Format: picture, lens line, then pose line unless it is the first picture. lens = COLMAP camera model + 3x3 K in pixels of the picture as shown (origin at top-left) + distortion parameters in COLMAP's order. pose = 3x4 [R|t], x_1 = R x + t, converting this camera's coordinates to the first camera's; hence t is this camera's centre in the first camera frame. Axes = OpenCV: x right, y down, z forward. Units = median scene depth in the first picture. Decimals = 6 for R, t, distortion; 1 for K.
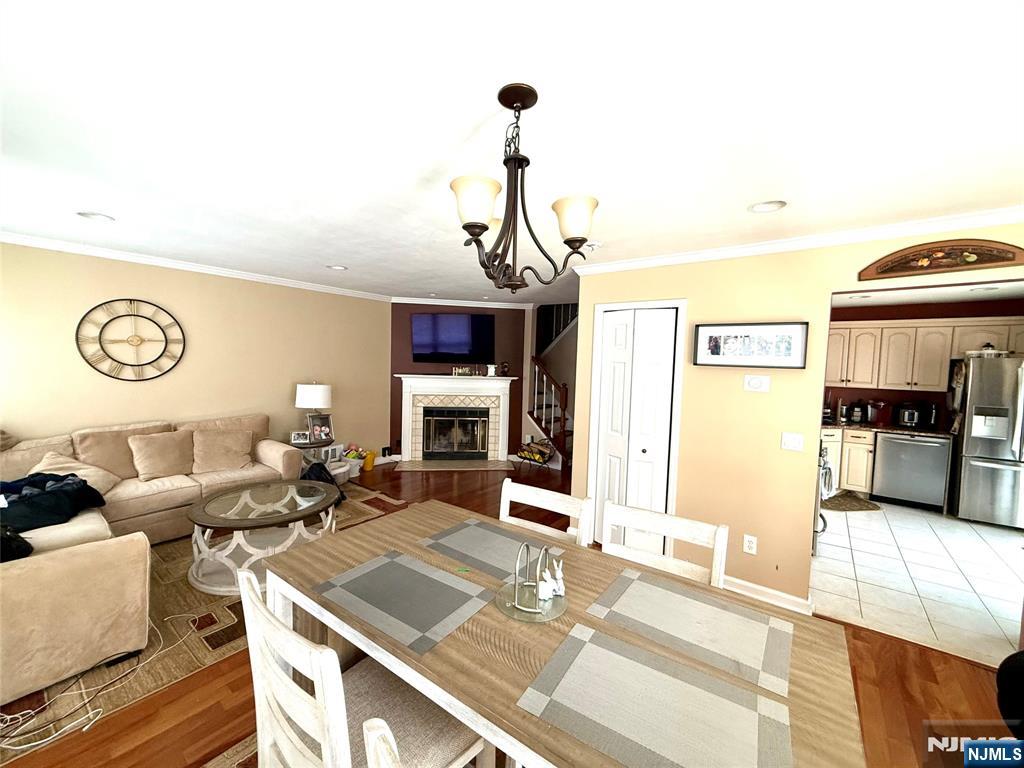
lens RADIAL K [[408.4, 0, 506.0], [0, 408.4, 382.1], [0, 0, 1]] dist [-0.006550, 0.000252]
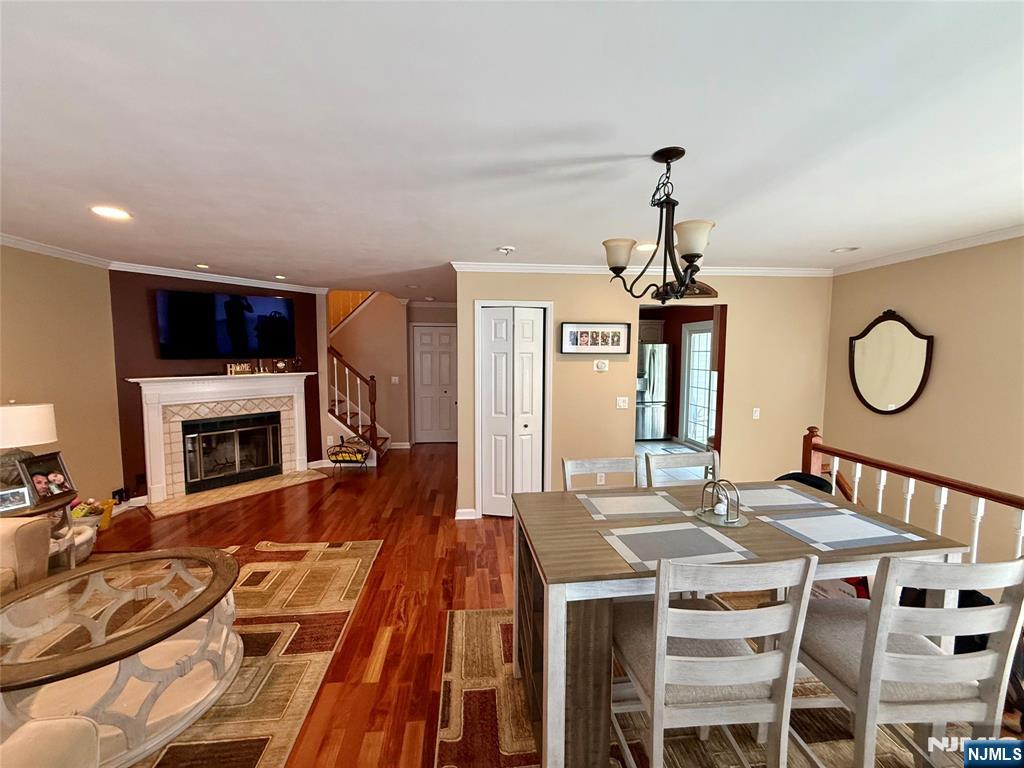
lens RADIAL K [[408.4, 0, 510.1], [0, 408.4, 383.2], [0, 0, 1]] dist [-0.006550, 0.000252]
pose [[0.721440, -0.077782, 0.688095, -0.277618], [0.054587, 0.996967, 0.055465, -0.014204], [-0.690323, -0.002453, 0.723498, 0.086938]]
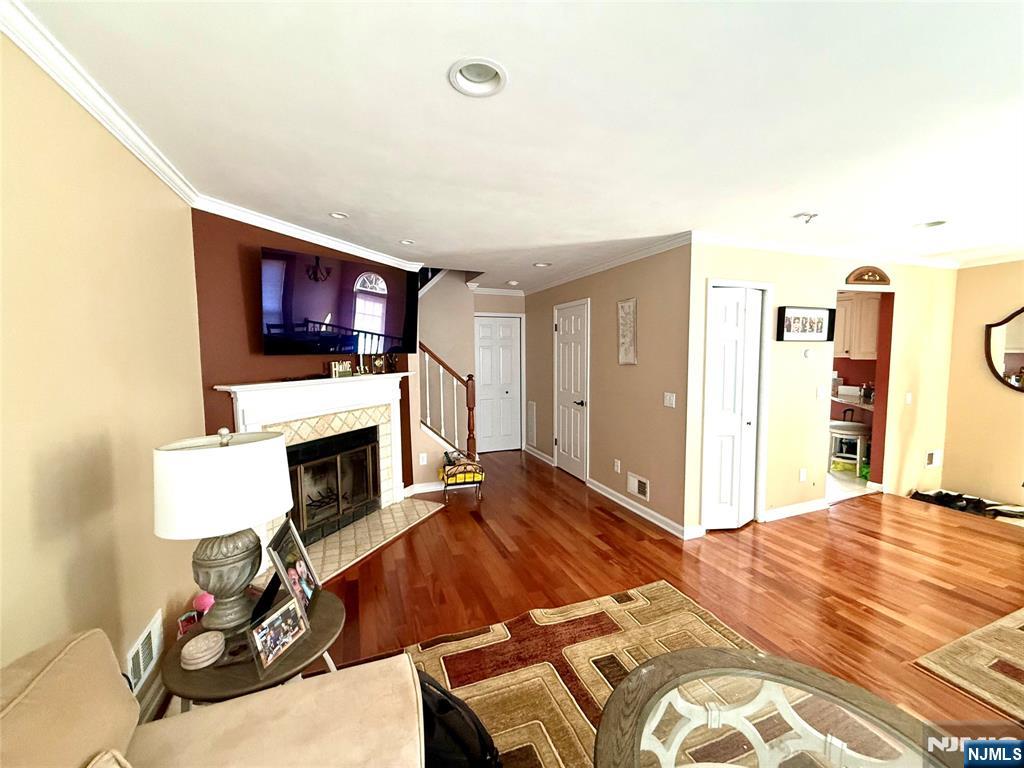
lens RADIAL K [[408.4, 0, 509.2], [0, 408.4, 383.9], [0, 0, 1]] dist [-0.006550, 0.000252]
pose [[0.517726, -0.098687, 0.849836, -0.471265], [0.071752, 0.994834, 0.071813, -0.029512], [-0.852532, 0.023798, 0.522132, 0.527224]]
